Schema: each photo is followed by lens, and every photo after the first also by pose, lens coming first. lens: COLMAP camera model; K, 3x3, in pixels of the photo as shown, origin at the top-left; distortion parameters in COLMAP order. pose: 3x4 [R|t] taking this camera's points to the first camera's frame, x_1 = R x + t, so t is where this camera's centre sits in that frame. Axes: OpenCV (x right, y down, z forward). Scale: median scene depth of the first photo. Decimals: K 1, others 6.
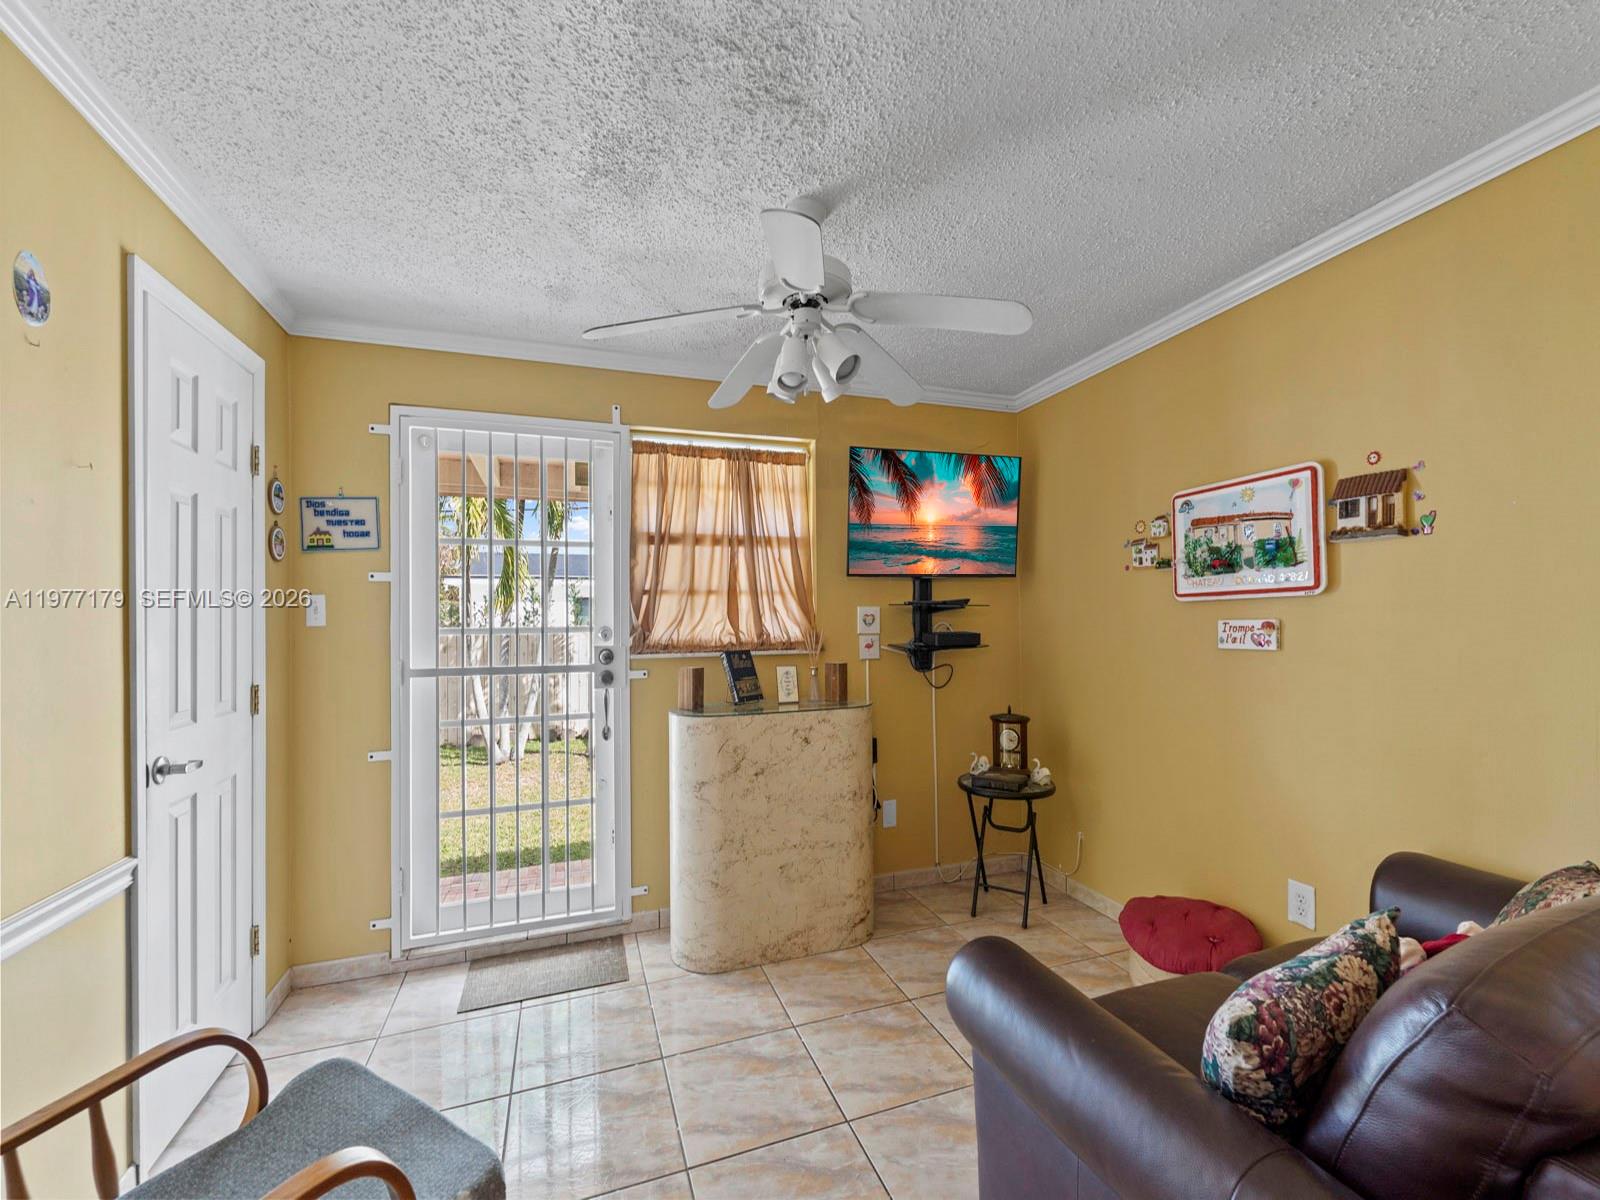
lens RADIAL K [[649.0, 0, 796.1], [0, 649.0, 609.6], [0, 0, 1]] dist [0.003035, 0.000205]
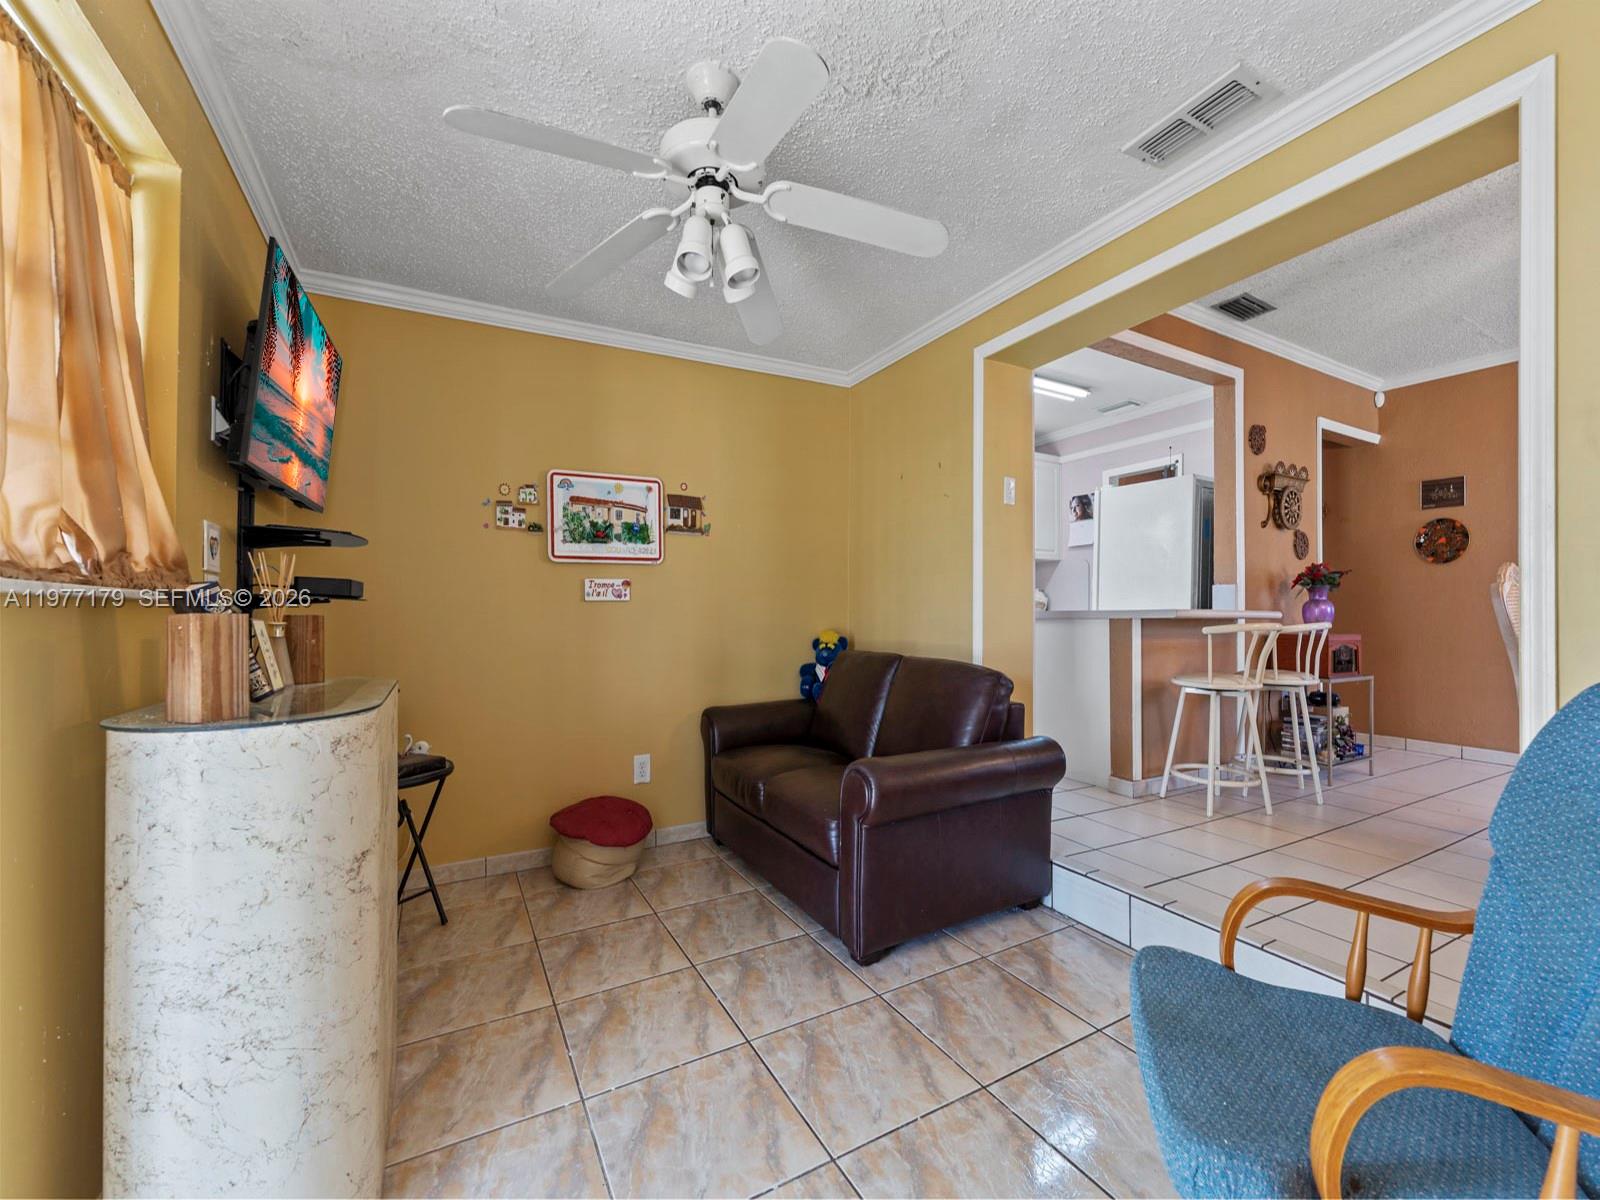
lens RADIAL K [[649.0, 0, 796.9], [0, 649.0, 607.0], [0, 0, 1]] dist [0.003035, 0.000205]
pose [[-0.163628, 0.023729, 0.986237, -0.722517], [-0.008833, 0.999635, -0.025516, 0.107426], [-0.986483, -0.012886, -0.163358, 0.842876]]
